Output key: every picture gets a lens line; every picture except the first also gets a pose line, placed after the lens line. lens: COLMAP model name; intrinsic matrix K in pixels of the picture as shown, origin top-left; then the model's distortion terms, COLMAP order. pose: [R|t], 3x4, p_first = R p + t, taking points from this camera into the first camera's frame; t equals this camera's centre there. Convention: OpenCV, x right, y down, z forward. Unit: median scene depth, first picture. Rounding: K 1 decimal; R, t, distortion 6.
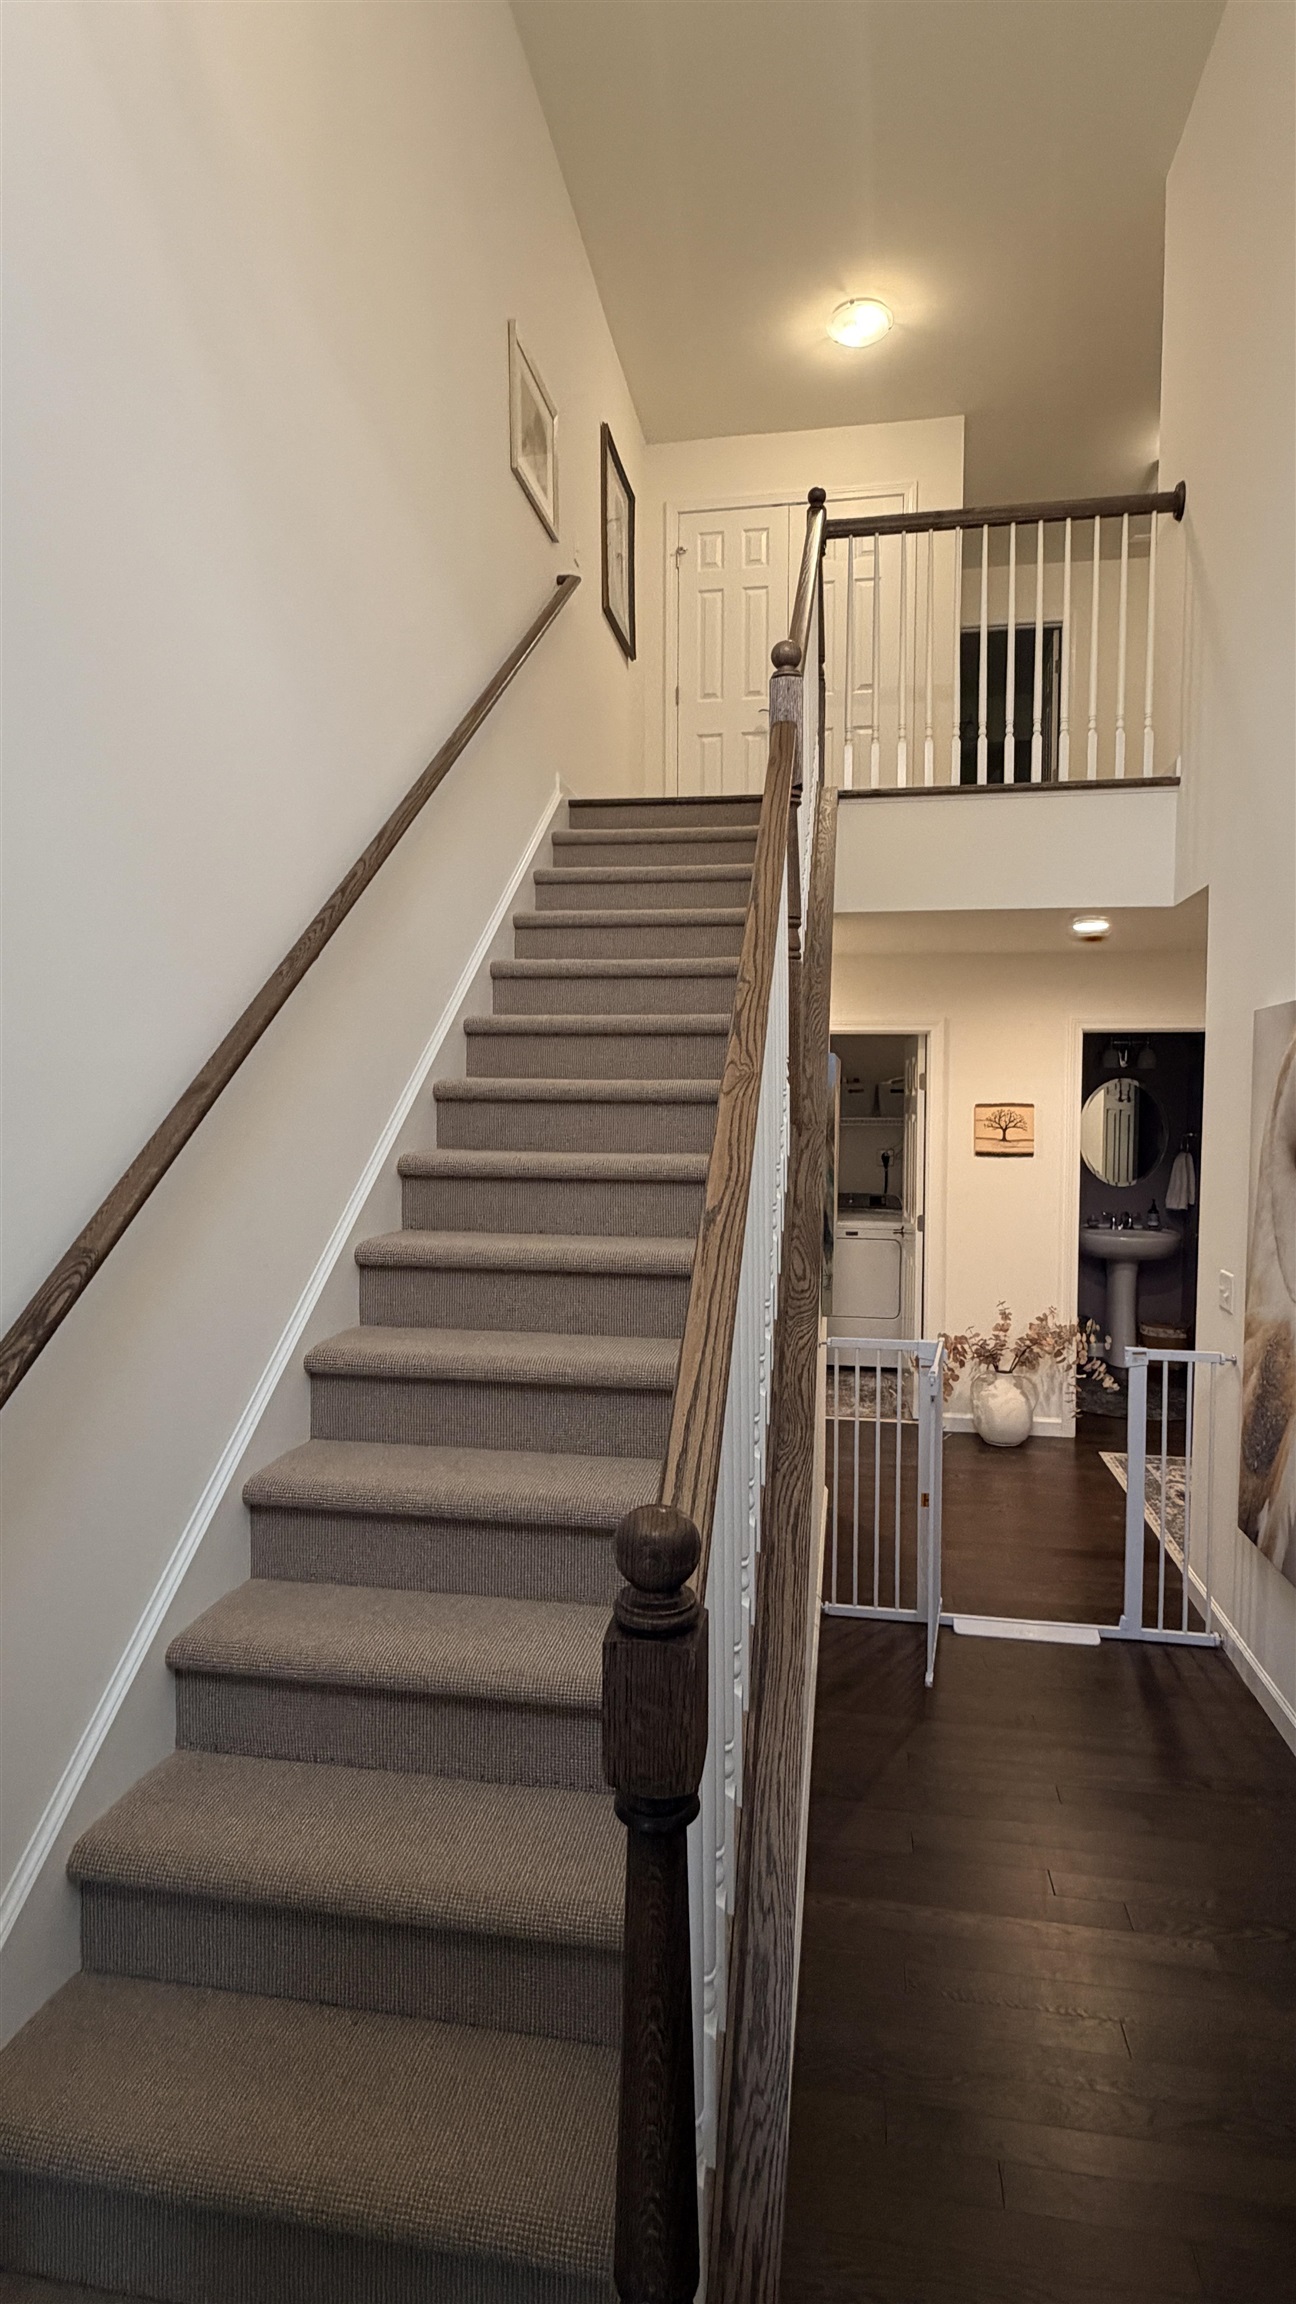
lens RADIAL K [[1127.2, 0, 657.4], [0, 1127.2, 1150.2], [0, 0, 1]] dist [0.006489, -0.001077]
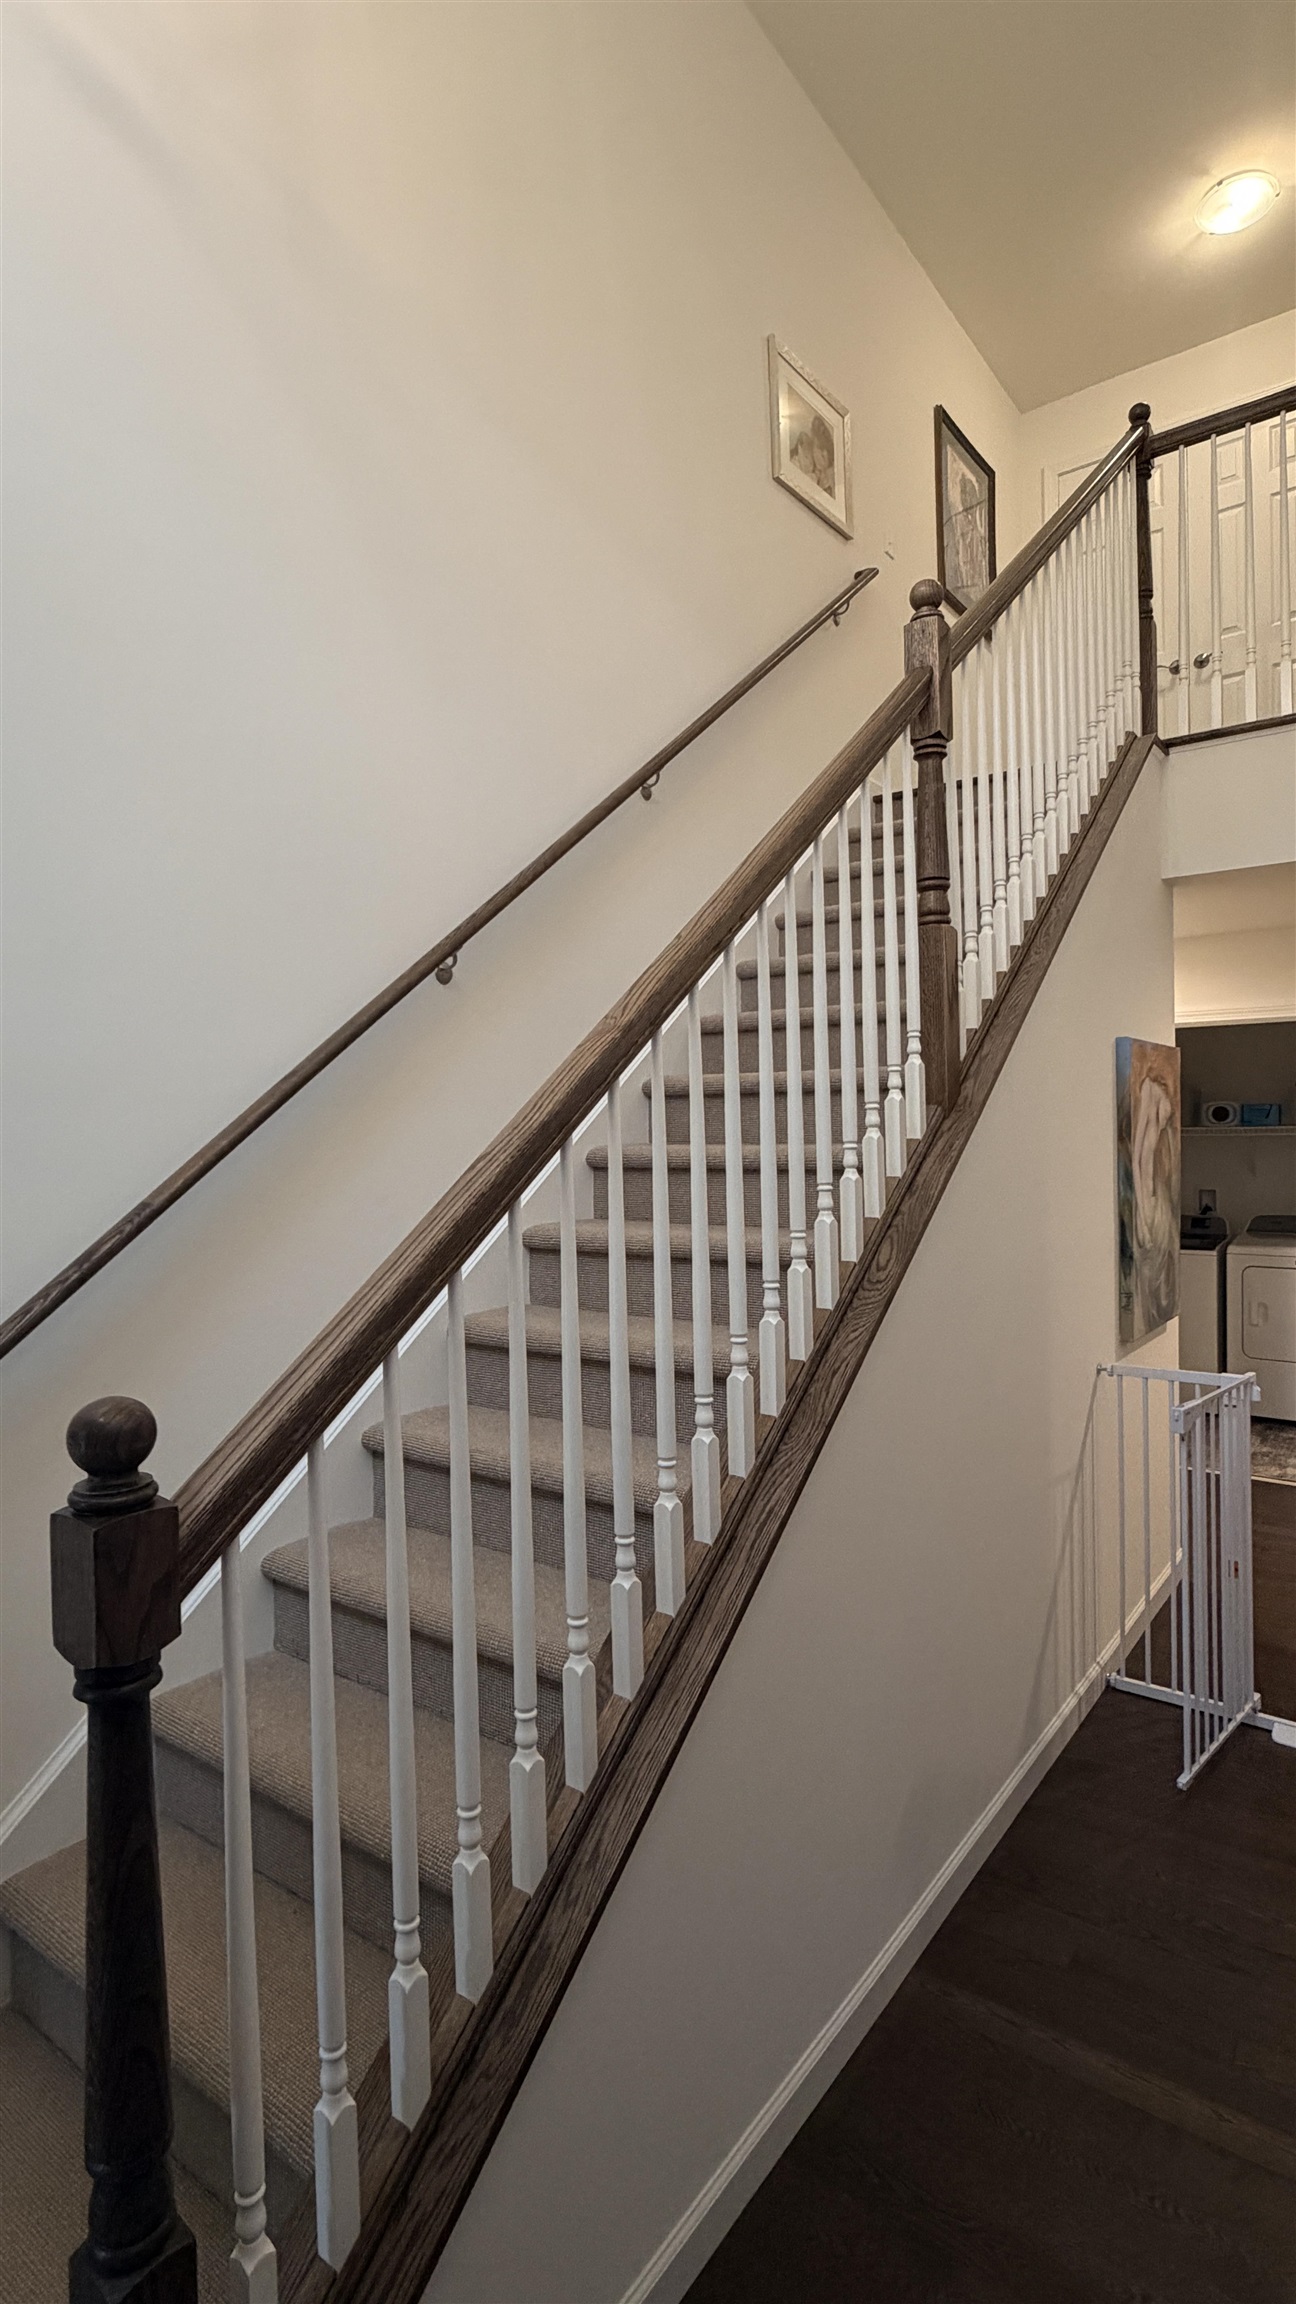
lens RADIAL K [[1127.2, 0, 652.9], [0, 1127.2, 1148.8], [0, 0, 1]] dist [0.006489, -0.001077]
pose [[0.896955, -0.012150, -0.441954, 0.215211], [-0.000864, 0.999572, -0.029232, 0.026131], [0.442120, 0.026602, 0.896561, 0.061994]]
